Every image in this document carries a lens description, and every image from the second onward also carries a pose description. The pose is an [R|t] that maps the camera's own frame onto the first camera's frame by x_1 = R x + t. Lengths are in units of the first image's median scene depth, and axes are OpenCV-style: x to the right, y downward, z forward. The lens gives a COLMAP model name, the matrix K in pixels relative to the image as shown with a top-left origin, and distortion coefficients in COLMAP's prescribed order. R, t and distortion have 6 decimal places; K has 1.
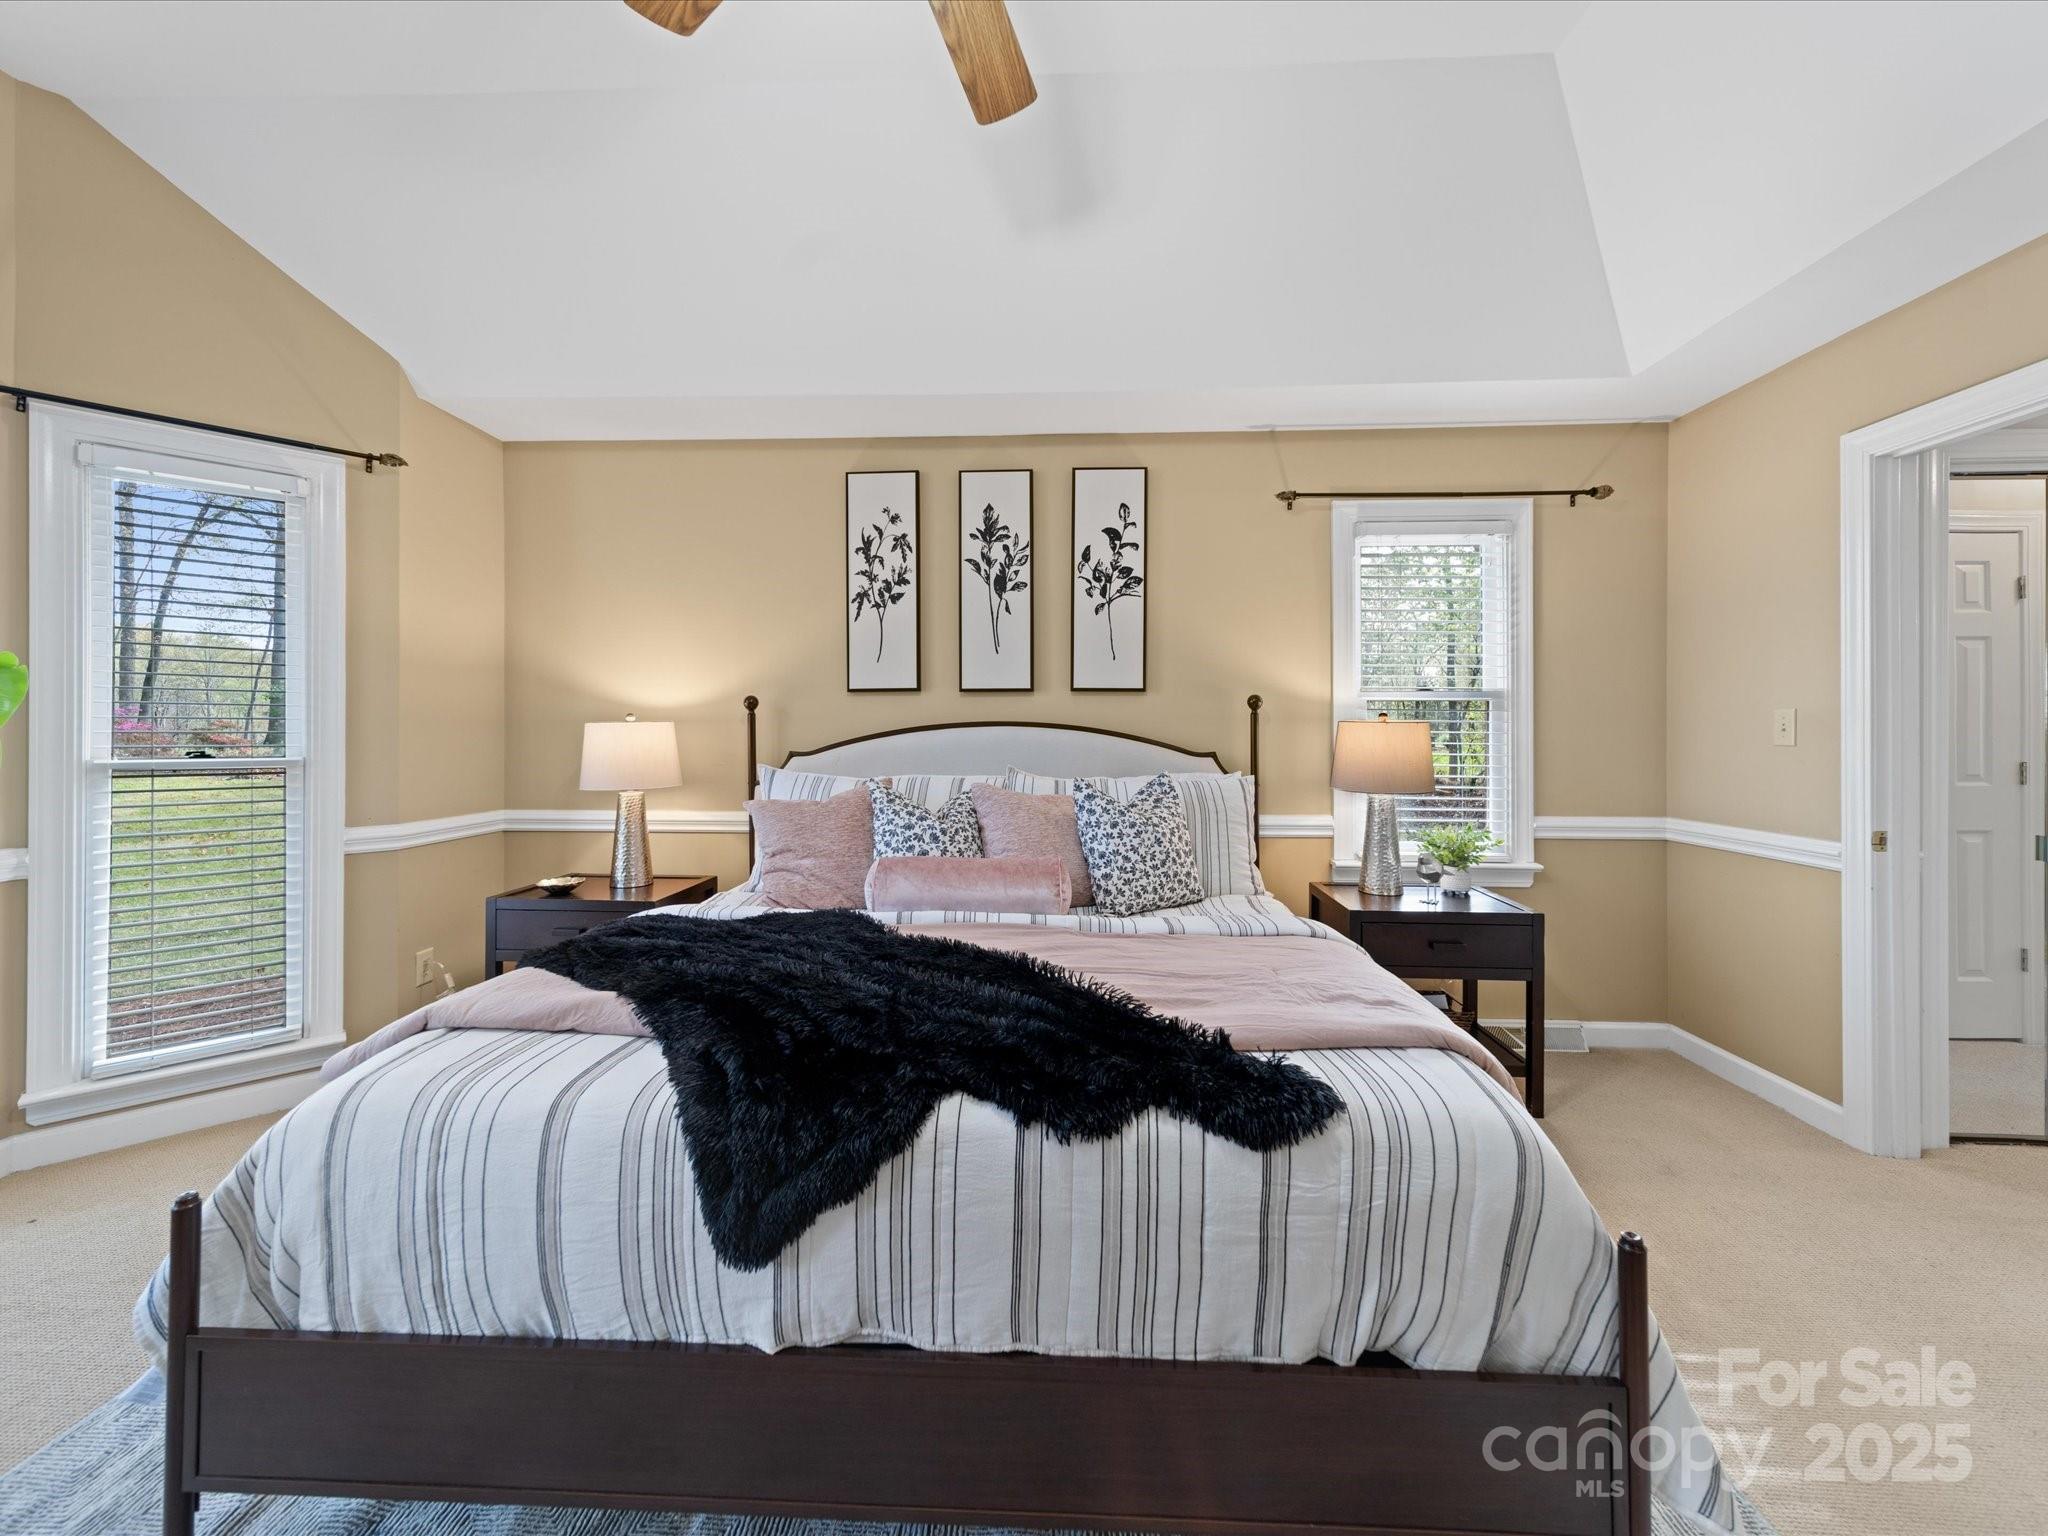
lens RADIAL K [[810.7, 0, 1046.8], [0, 810.7, 732.9], [0, 0, 1]] dist [0.015619, -0.007270]
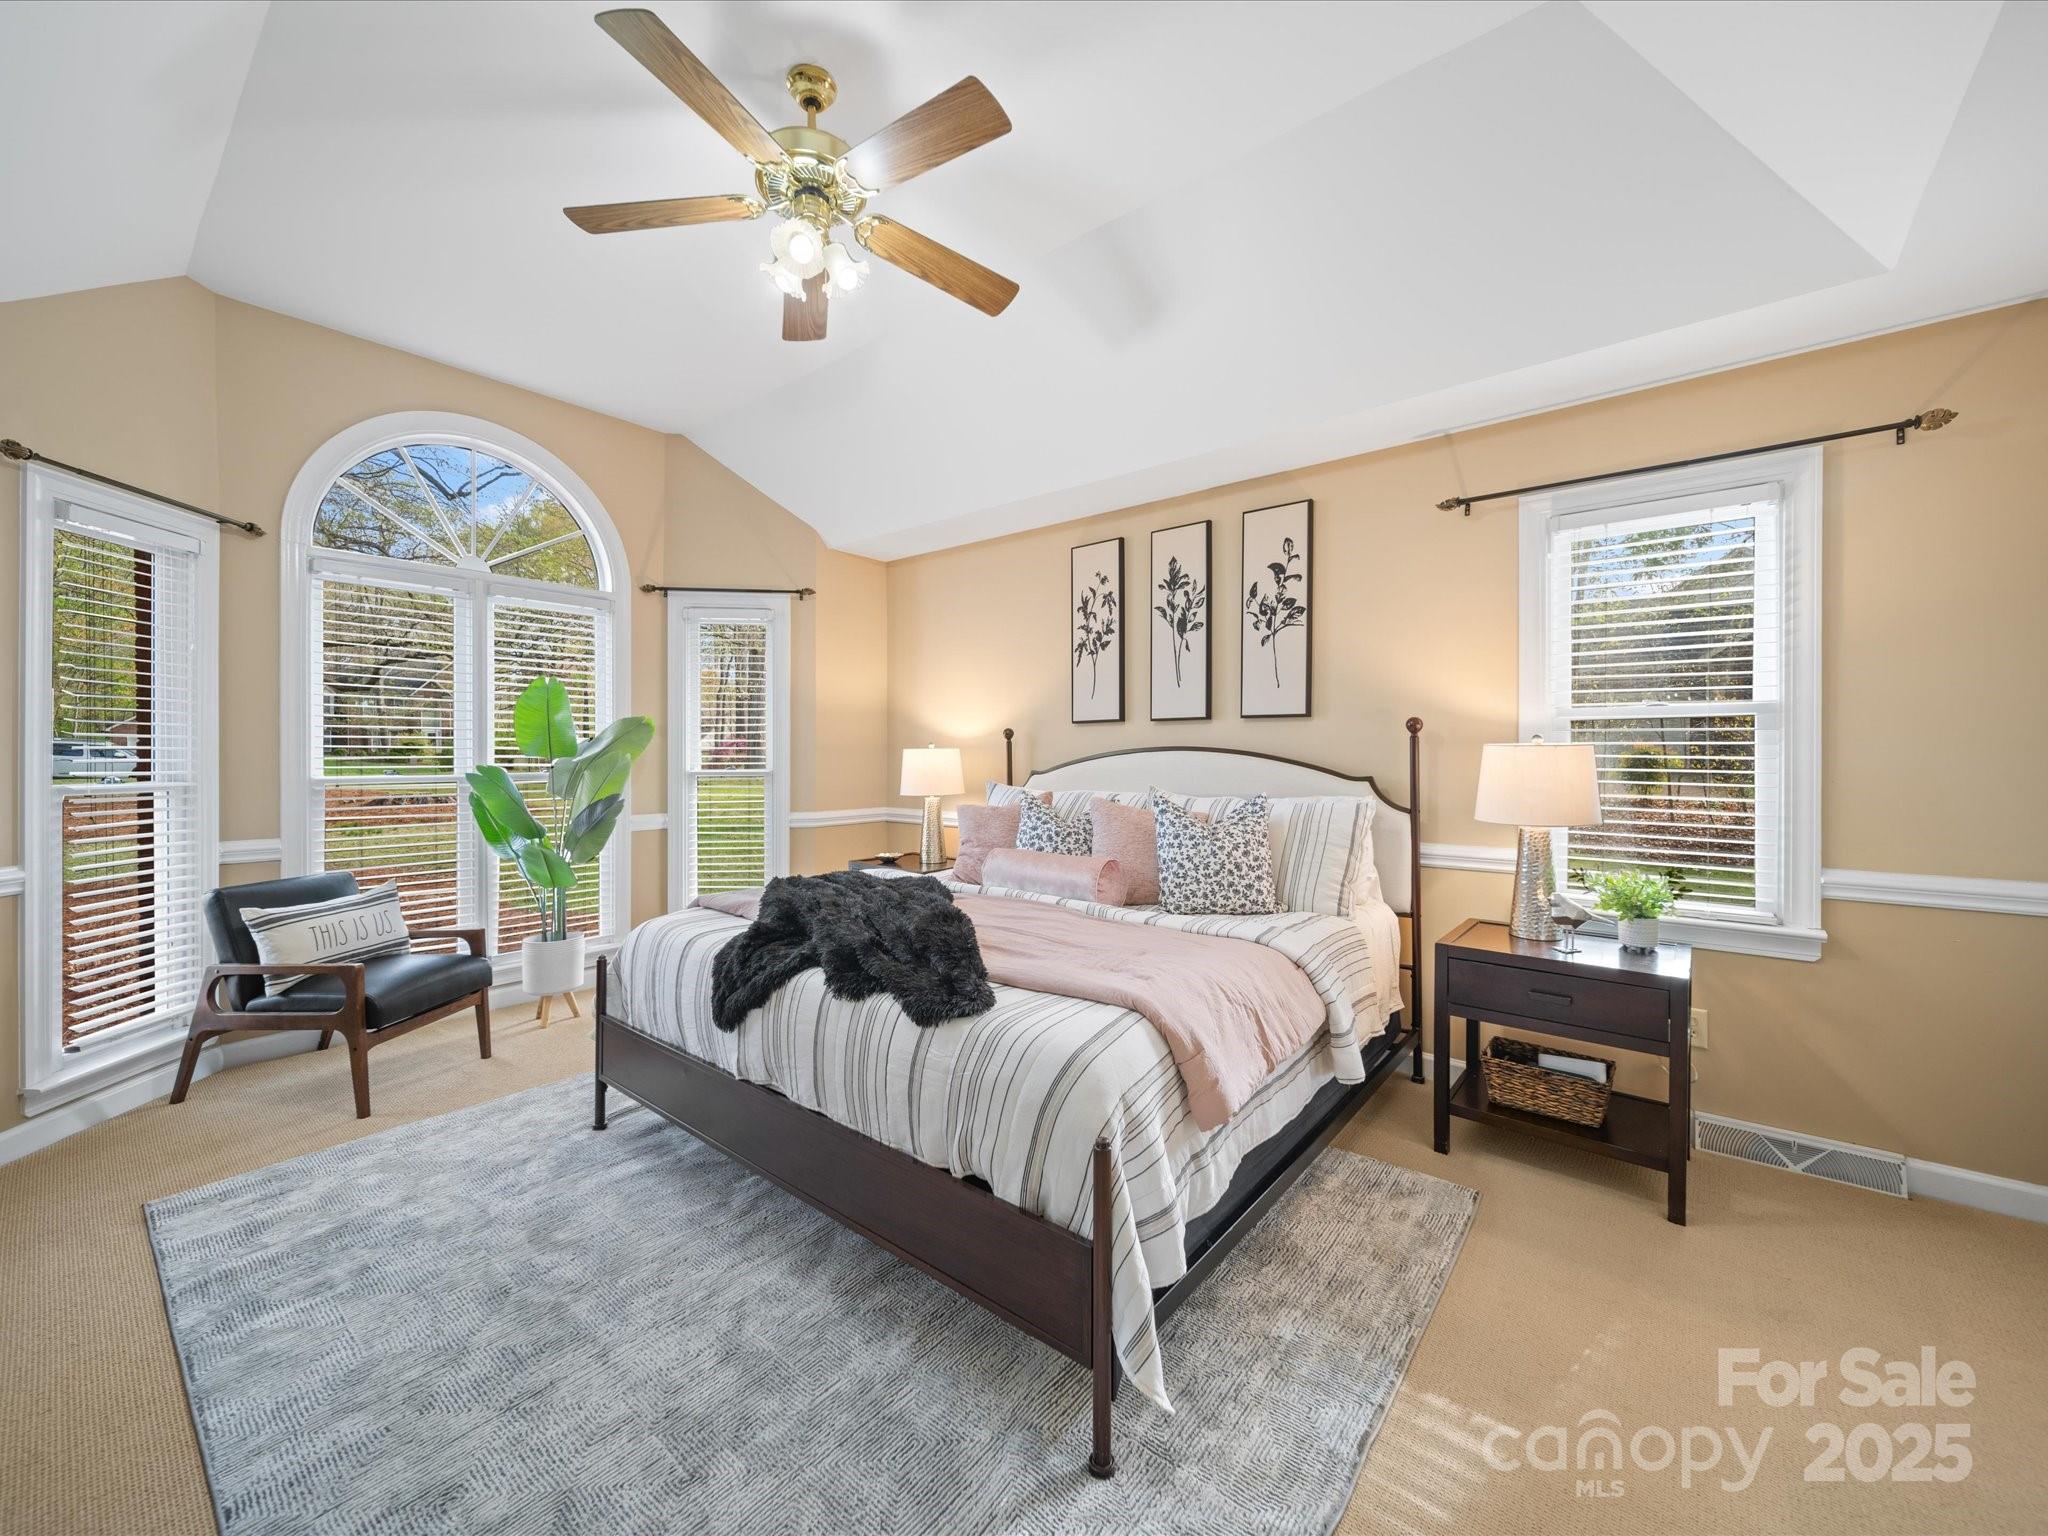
lens RADIAL K [[802.0, 0, 1026.8], [0, 802.0, 760.8], [0, 0, 1]] dist [0.007274, -0.000519]
pose [[0.802834, 0.005224, -0.596180, 0.444391], [-0.000410, 0.999966, 0.008210, -0.003004], [0.596203, -0.006347, 0.802809, -0.036652]]
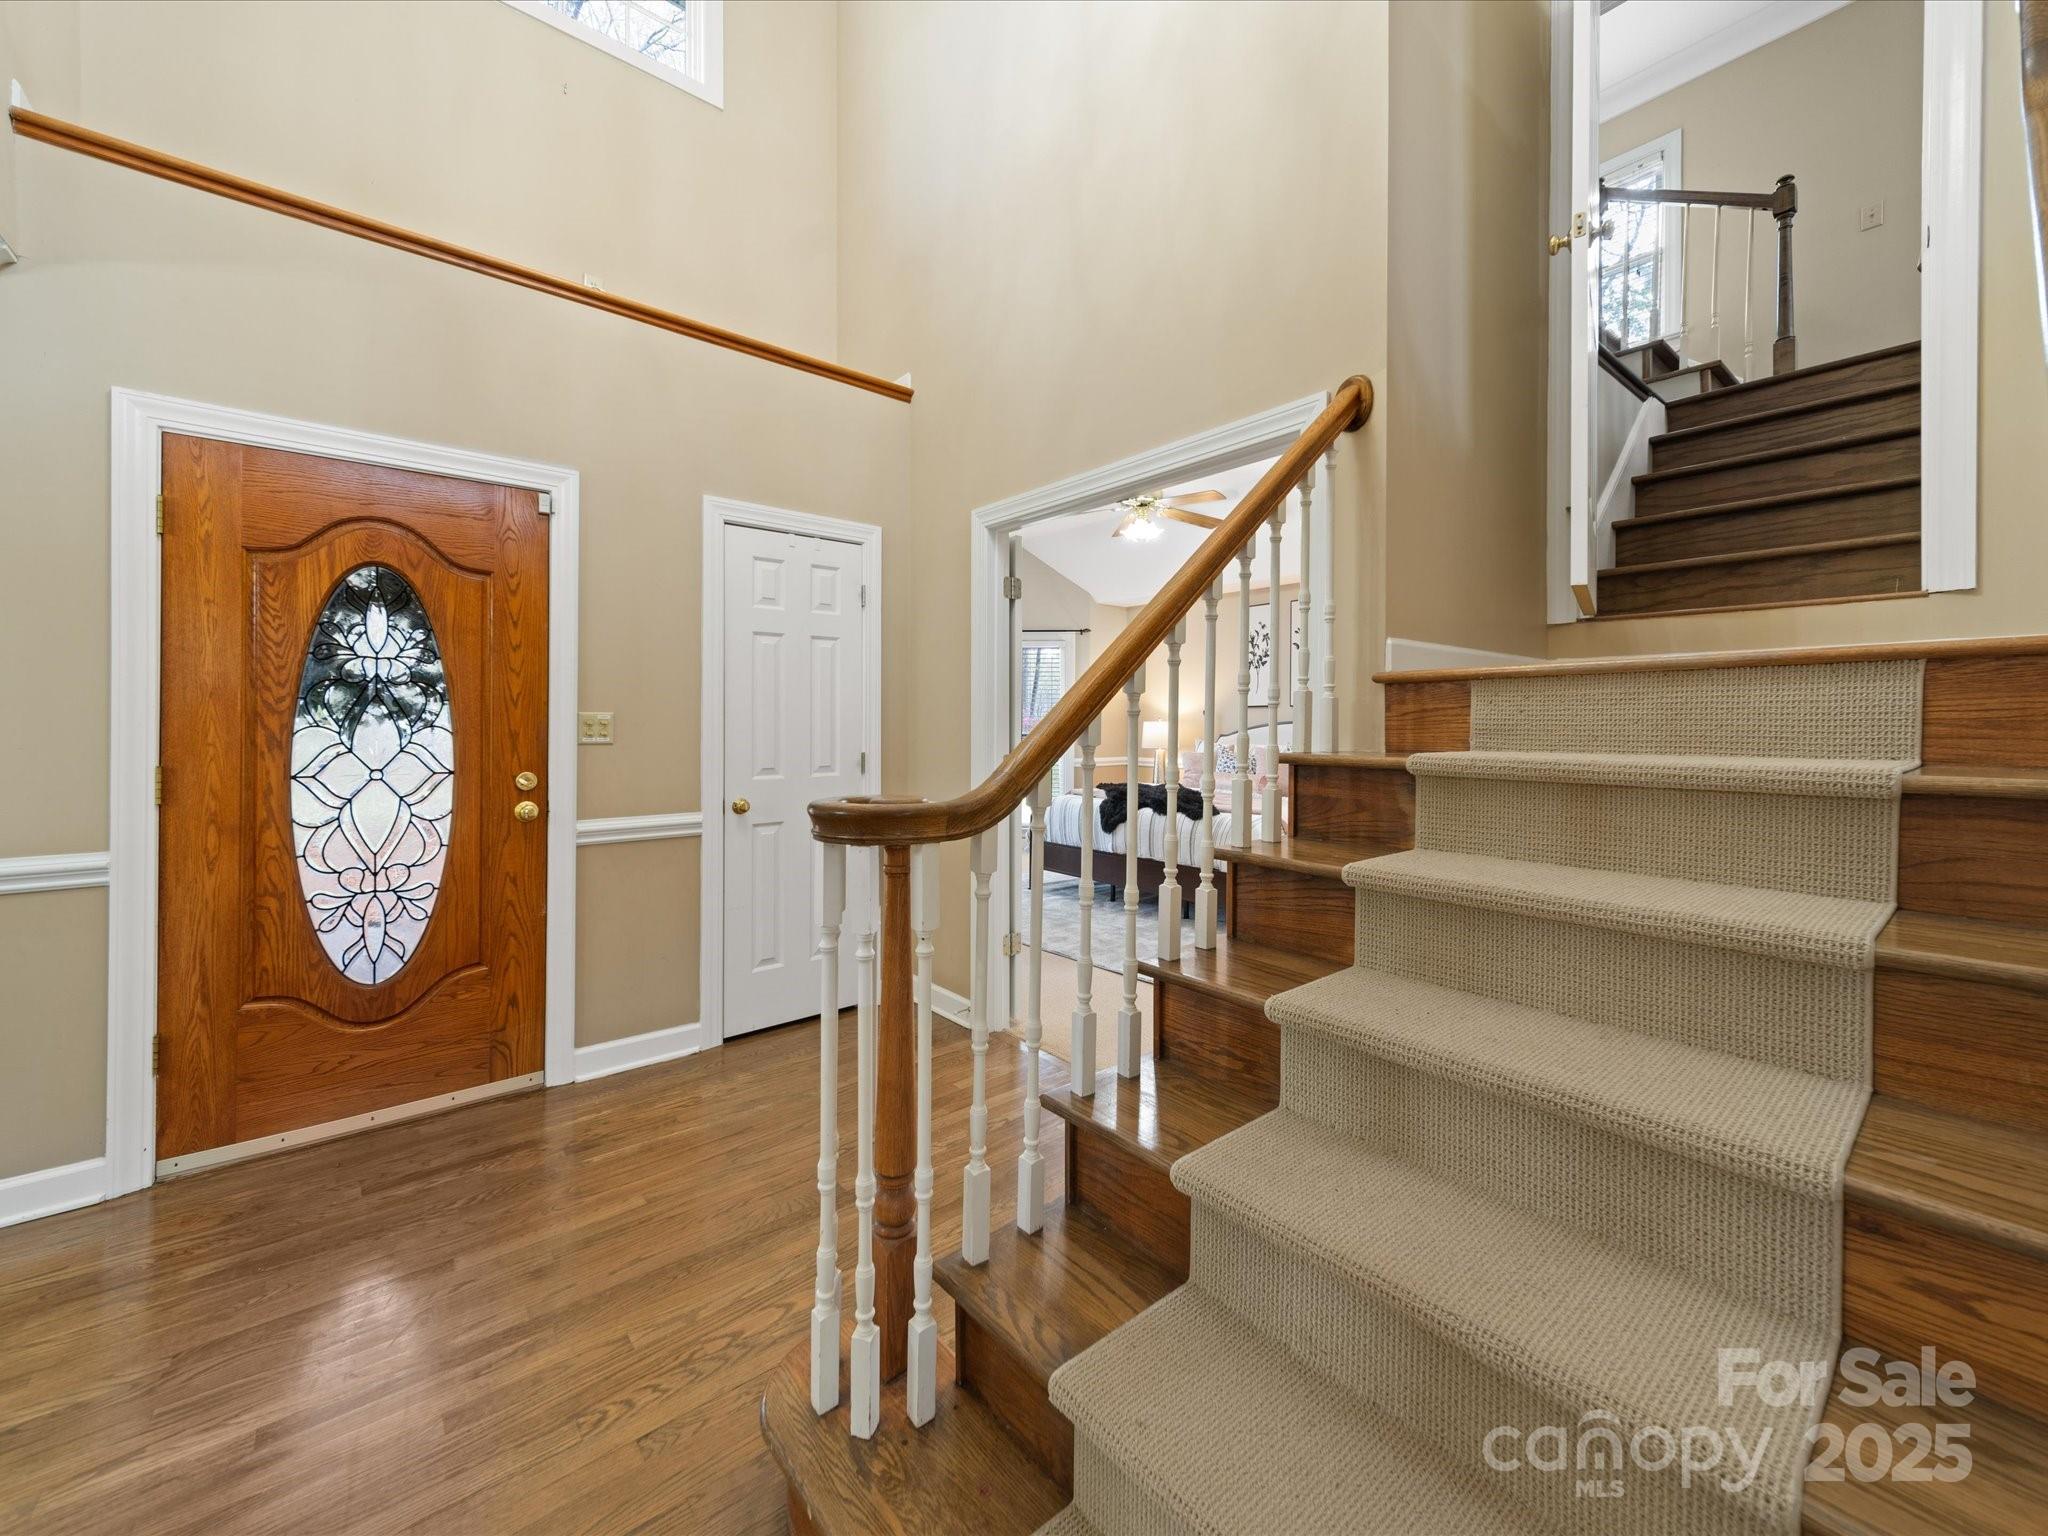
lens RADIAL K [[810.9, 0, 1025.9], [0, 810.9, 724.3], [0, 0, 1]] dist [0.000440, -0.000658]
pose [[0.667475, 0.004537, -0.744619, 1.001786], [-0.000387, 0.999983, 0.005746, -0.017699], [0.744632, -0.003547, 0.667465, -0.908240]]
